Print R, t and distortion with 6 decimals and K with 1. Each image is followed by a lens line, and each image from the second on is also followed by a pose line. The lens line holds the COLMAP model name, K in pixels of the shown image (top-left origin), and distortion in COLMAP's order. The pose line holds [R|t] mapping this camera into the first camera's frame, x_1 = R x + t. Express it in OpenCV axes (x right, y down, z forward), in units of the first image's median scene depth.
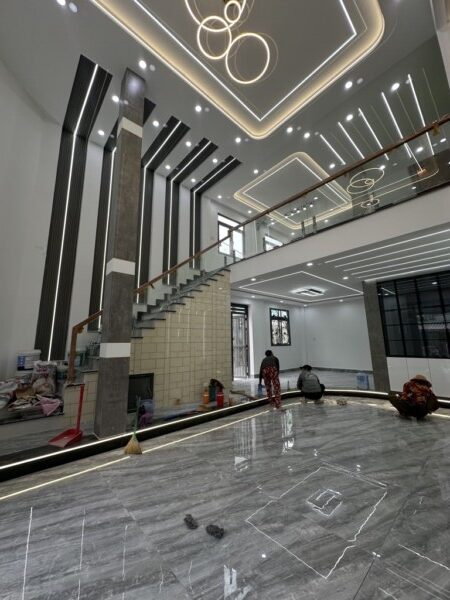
lens RADIAL K [[238.6, 0, 223.7], [0, 238.6, 298.5], [0, 0, 1]] dist [-0.000518, 0.001145]
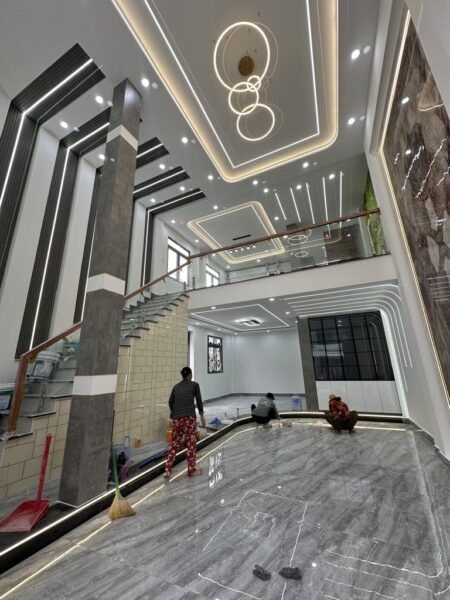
lens RADIAL K [[238.6, 0, 224.9], [0, 238.6, 299.2], [0, 0, 1]] dist [-0.000518, 0.001145]
pose [[0.920684, 0.094411, 0.378718, -0.261630], [-0.055351, 0.992080, -0.112756, -0.003858], [-0.386364, 0.082851, 0.918618, 0.039538]]
